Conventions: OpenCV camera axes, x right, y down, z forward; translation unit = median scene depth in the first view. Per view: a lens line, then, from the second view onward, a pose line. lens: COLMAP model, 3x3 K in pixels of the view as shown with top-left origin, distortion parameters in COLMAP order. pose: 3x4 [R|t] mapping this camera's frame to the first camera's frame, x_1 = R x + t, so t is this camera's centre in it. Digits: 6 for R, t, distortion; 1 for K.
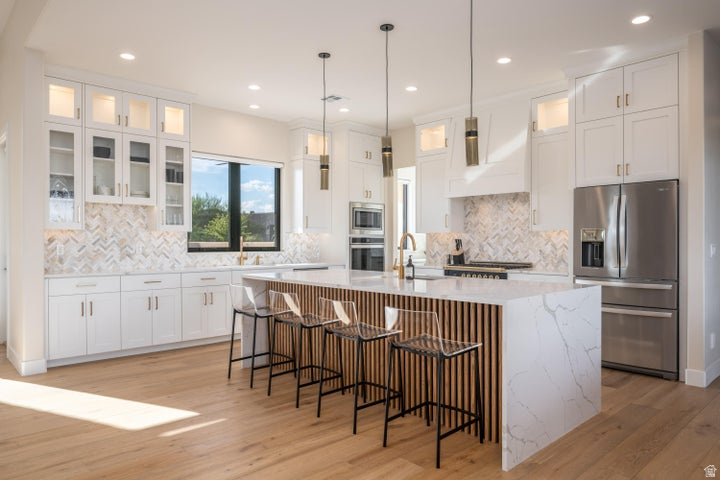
lens RADIAL K [[477.3, 0, 360.0], [0, 477.3, 240.0], [0, 0, 1]] dist [-0.002344, 0.000379]
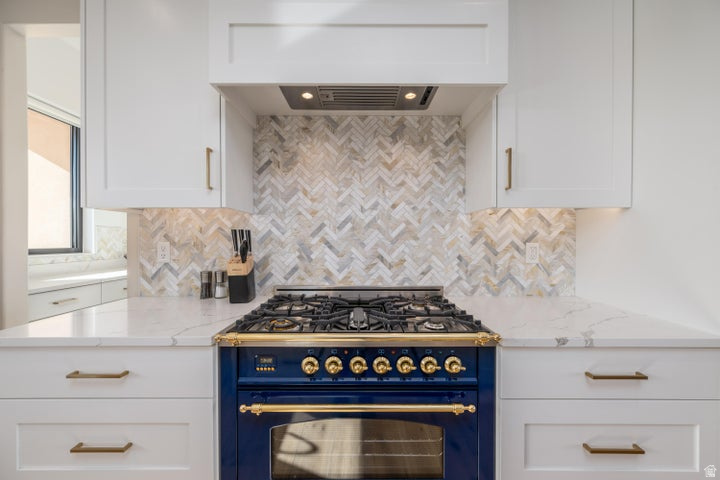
lens RADIAL K [[280.3, 0, 361.6], [0, 280.3, 241.2], [0, 0, 1]] dist [-0.000677, -0.000040]
pose [[0.677348, -0.005168, 0.735645, 0.120242], [-0.003878, 0.999936, 0.010595, 0.004599], [-0.735653, -0.010029, 0.677284, 0.850127]]
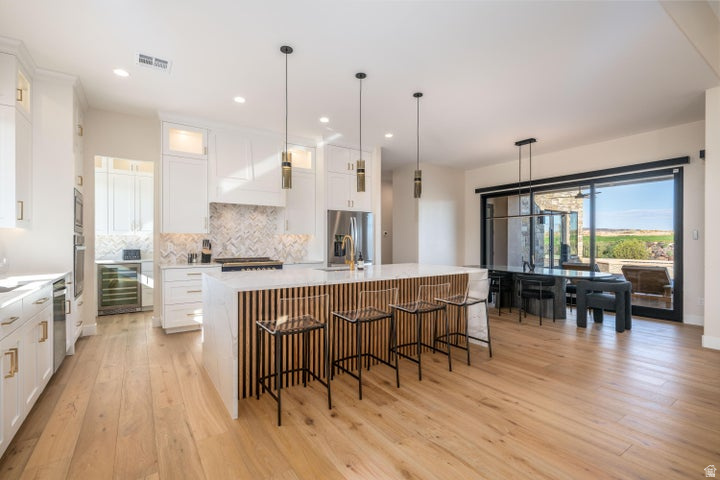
lens RADIAL K [[331.5, 0, 360.1], [0, 331.5, 244.0], [0, 0, 1]] dist [-0.000598, 0.000065]
pose [[0.150853, -0.003864, 0.988549, -0.542221], [-0.005541, 0.999973, 0.004754, 0.003121], [-0.988541, -0.006195, 0.150828, 0.568940]]
